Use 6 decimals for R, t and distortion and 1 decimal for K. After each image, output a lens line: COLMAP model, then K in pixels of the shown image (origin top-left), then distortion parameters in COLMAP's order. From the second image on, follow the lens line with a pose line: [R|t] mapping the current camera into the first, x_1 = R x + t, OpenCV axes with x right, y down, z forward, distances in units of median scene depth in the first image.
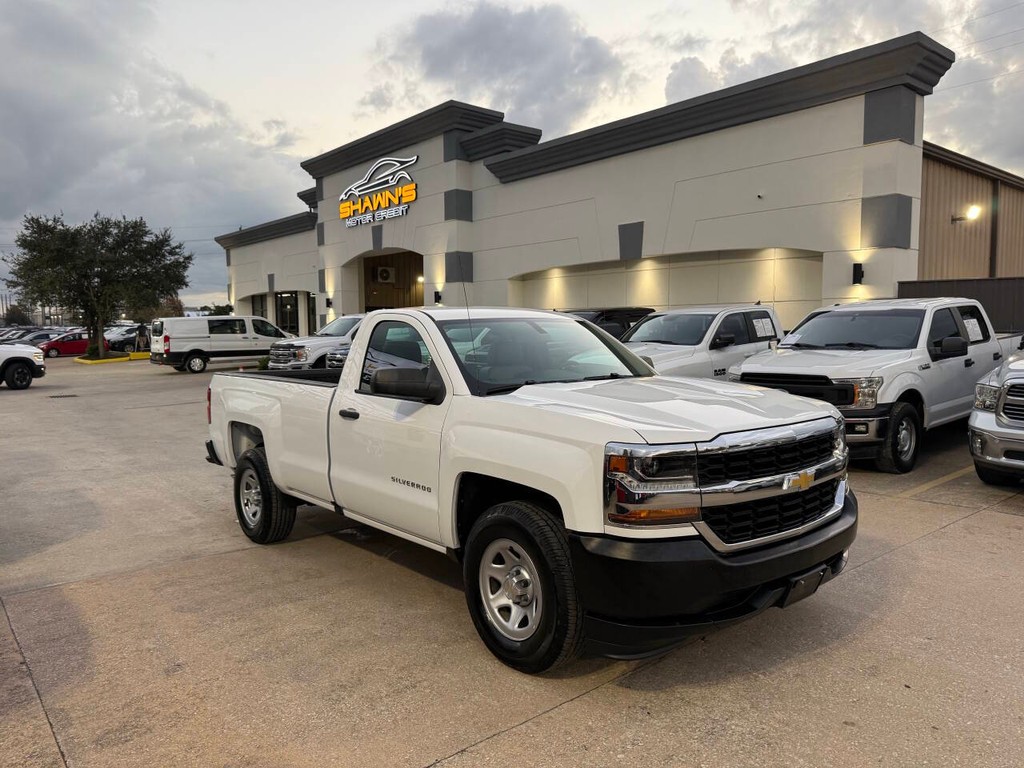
lens RADIAL K [[716.0, 0, 502.0], [0, 716.0, 366.7], [0, 0, 1]] dist [0.035722, -0.033400]
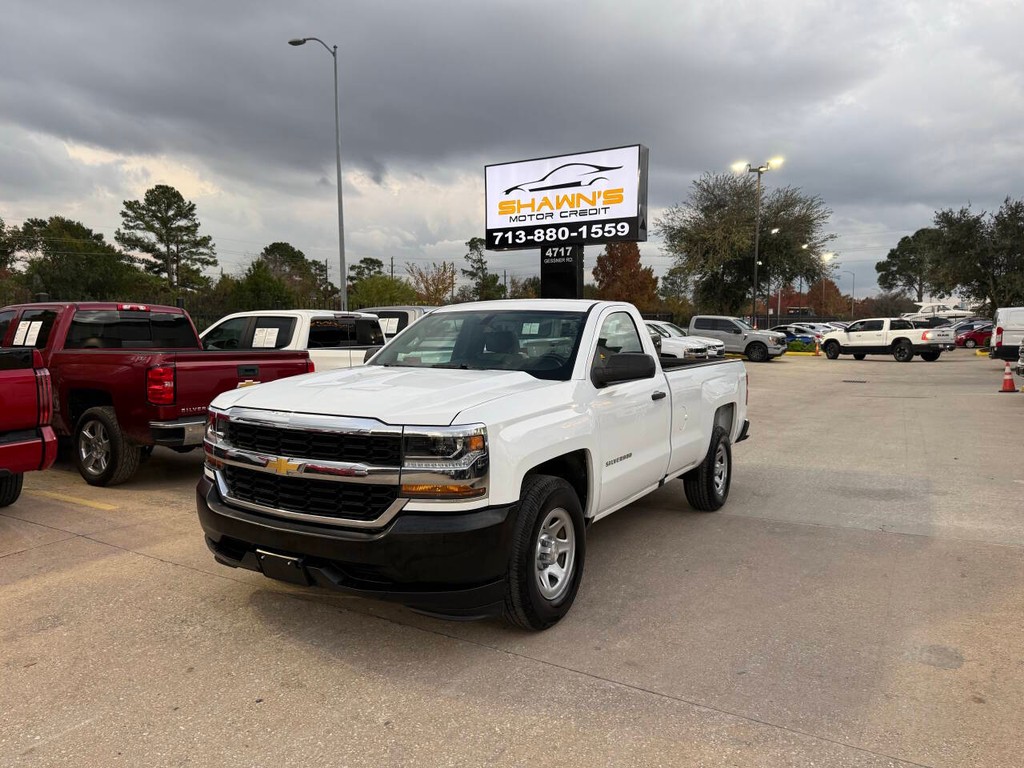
lens RADIAL K [[716.0, 0, 515.5], [0, 716.0, 358.5], [0, 0, 1]] dist [0.035722, -0.033400]
pose [[0.338535, 0.051148, -0.939563, 1.174231], [-0.049751, 0.998098, 0.036409, -0.040317], [0.939638, 0.034419, 0.340436, 0.747182]]
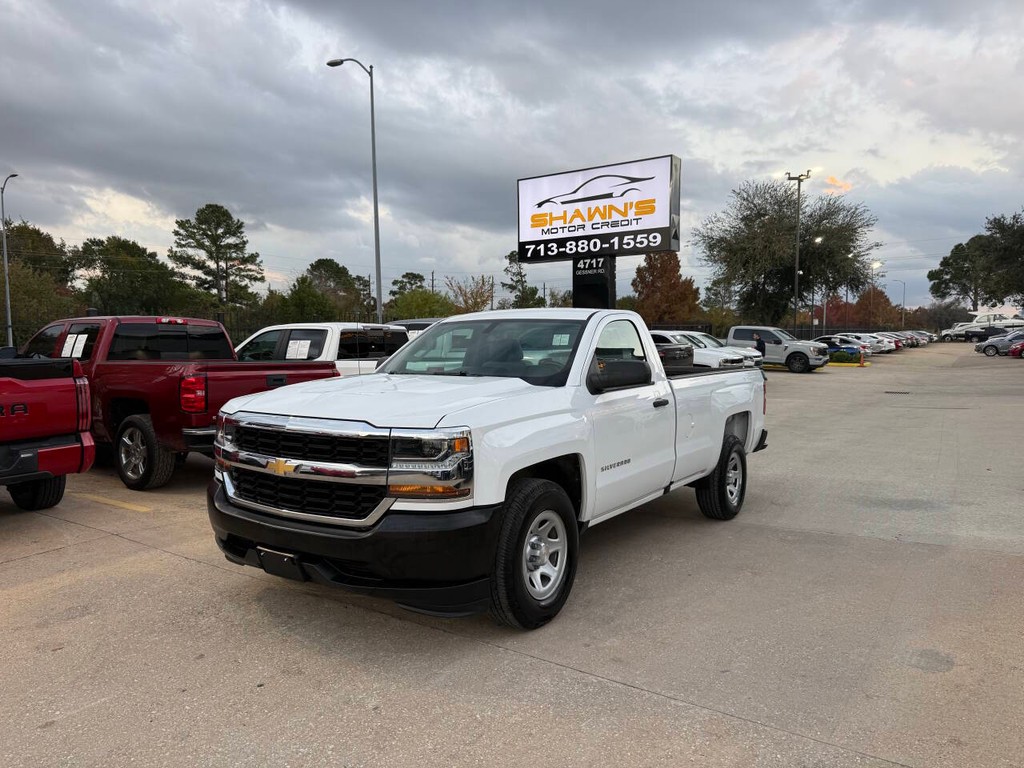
lens RADIAL K [[716.0, 0, 523.8], [0, 716.0, 378.4], [0, 0, 1]] dist [0.035722, -0.033400]
pose [[0.281020, 0.058639, -0.957909, 1.228924], [-0.044111, 0.997866, 0.048145, -0.037367], [0.958688, 0.028725, 0.283006, 0.808337]]
